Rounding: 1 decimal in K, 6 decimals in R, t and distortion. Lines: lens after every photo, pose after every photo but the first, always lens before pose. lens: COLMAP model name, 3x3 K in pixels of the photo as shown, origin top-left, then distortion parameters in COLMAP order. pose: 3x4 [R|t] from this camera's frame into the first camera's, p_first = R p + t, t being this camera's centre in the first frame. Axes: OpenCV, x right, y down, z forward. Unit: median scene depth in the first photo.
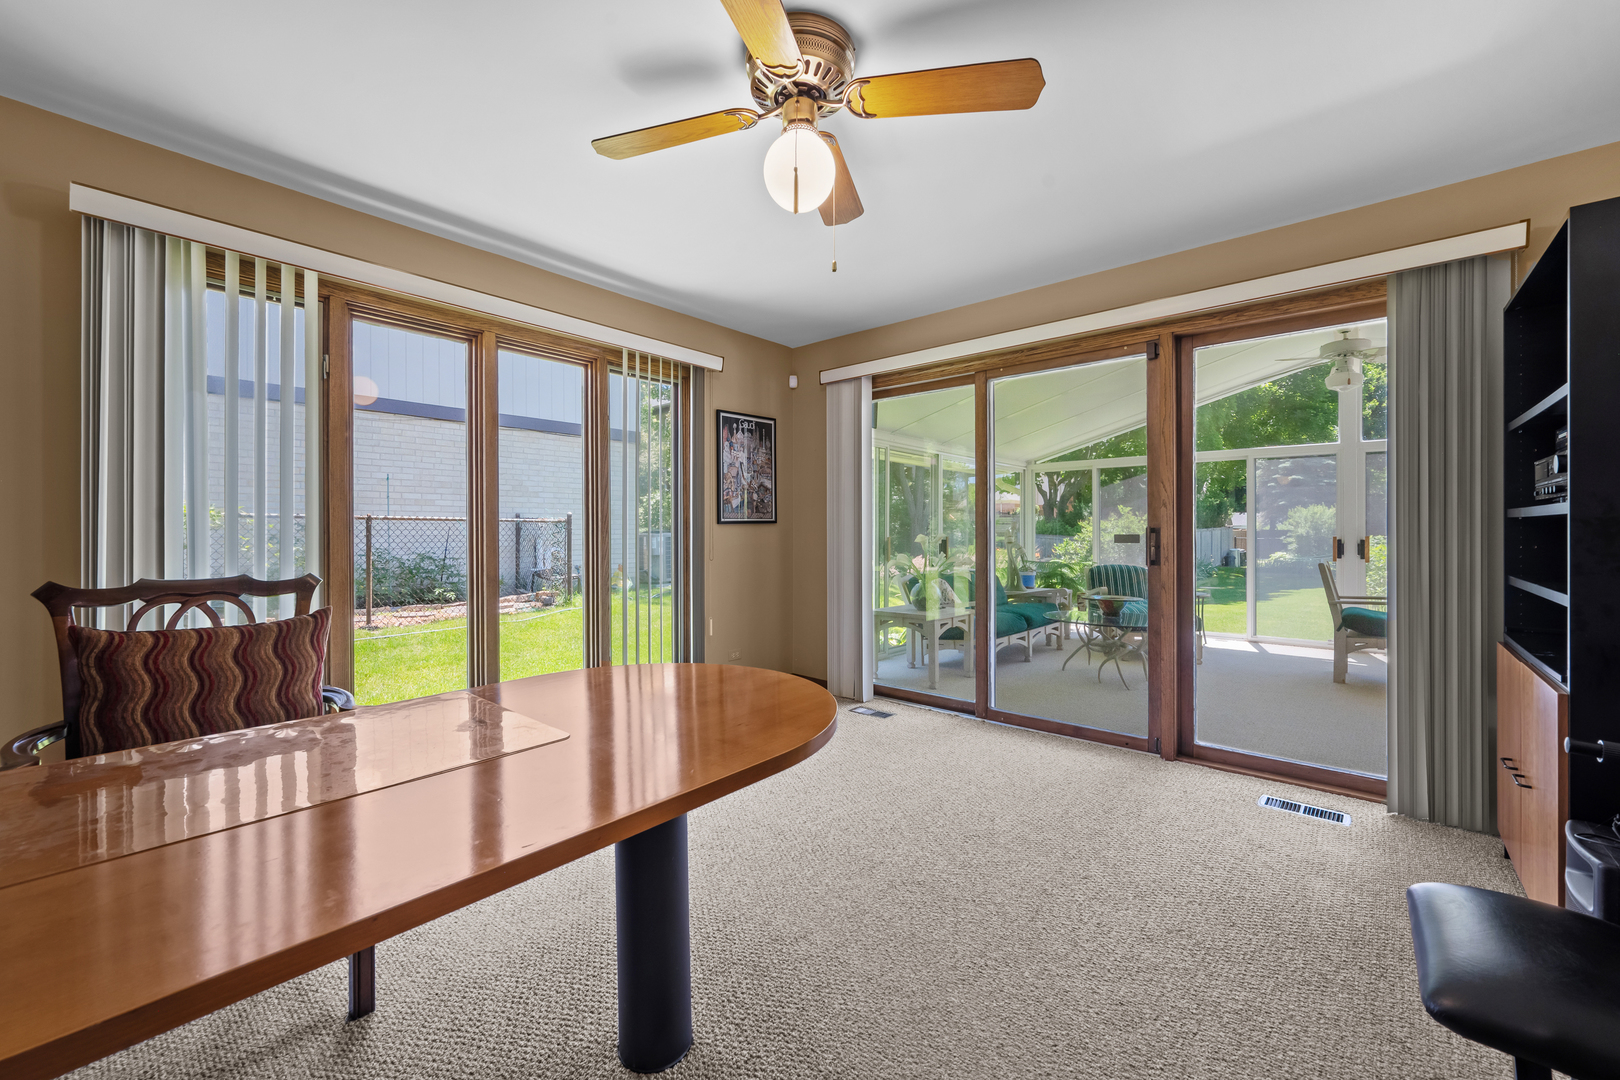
lens RADIAL K [[646.1, 0, 810.7], [0, 646.1, 533.7], [0, 0, 1]] dist [-0.000966, 0.000082]
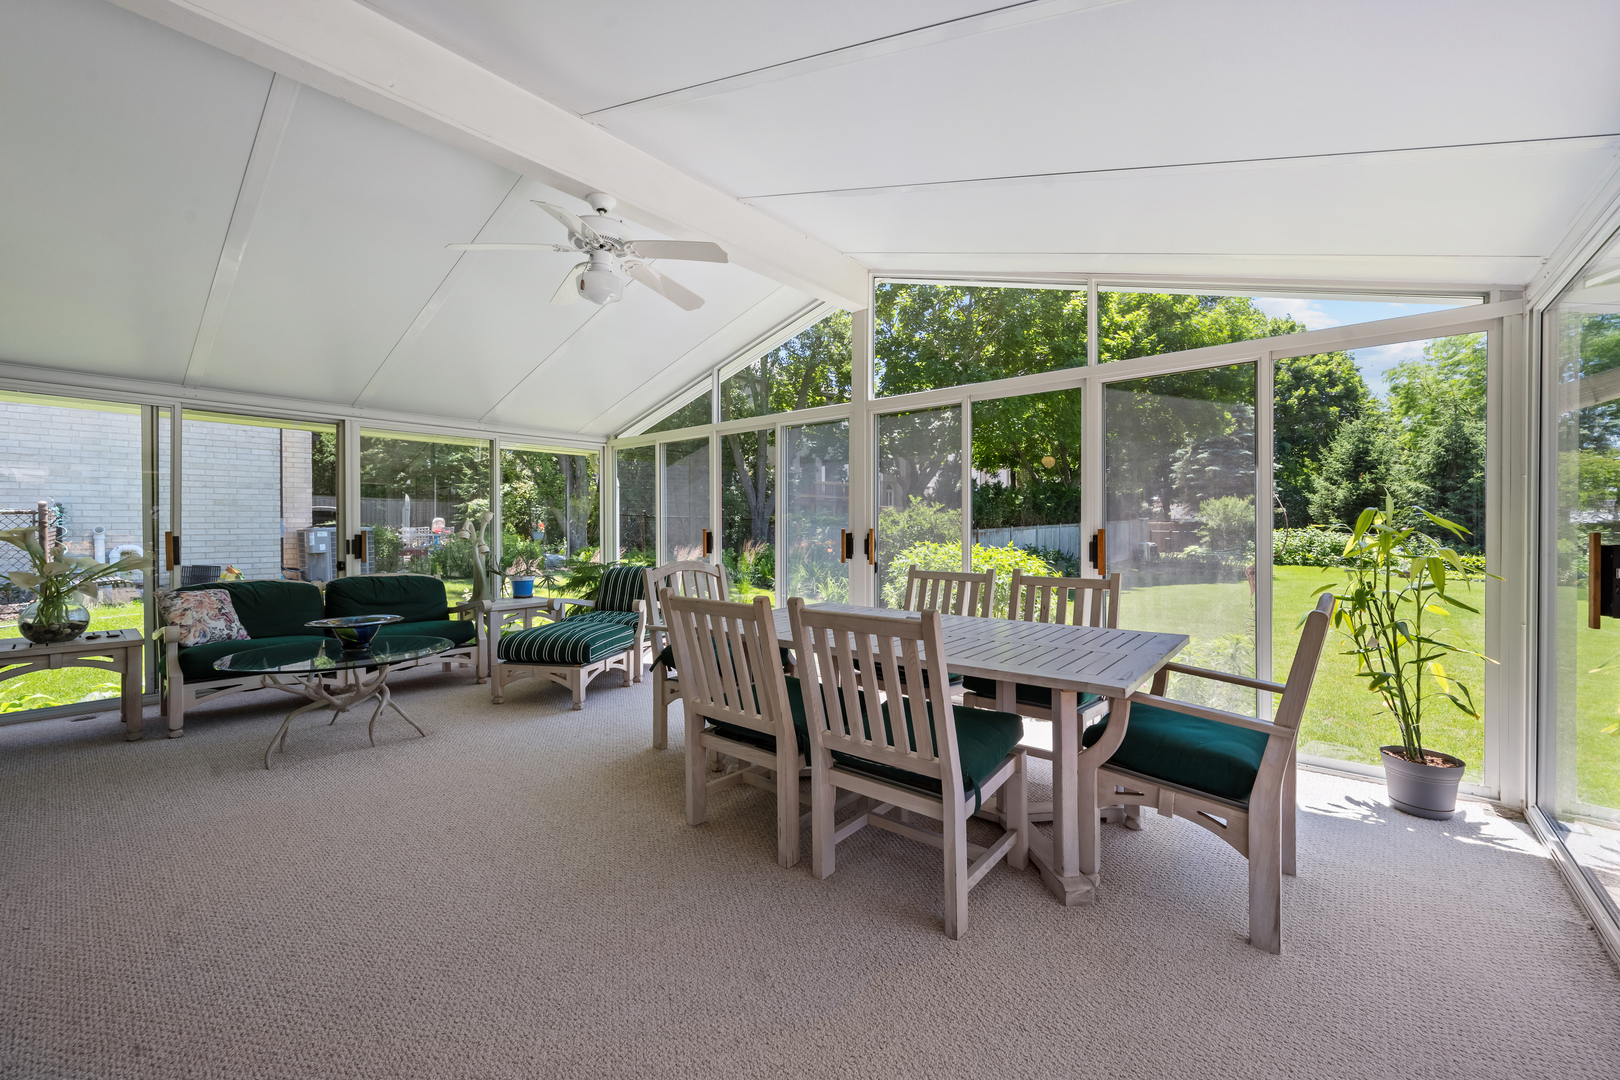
lens RADIAL K [[646.1, 0, 810.7], [0, 646.1, 533.7], [0, 0, 1]] dist [-0.000966, 0.000082]
pose [[0.999764, -0.004783, 0.021196, 0.367696], [0.004625, 0.999961, 0.007515, 0.002120], [-0.021231, -0.007416, 0.999747, 0.143646]]
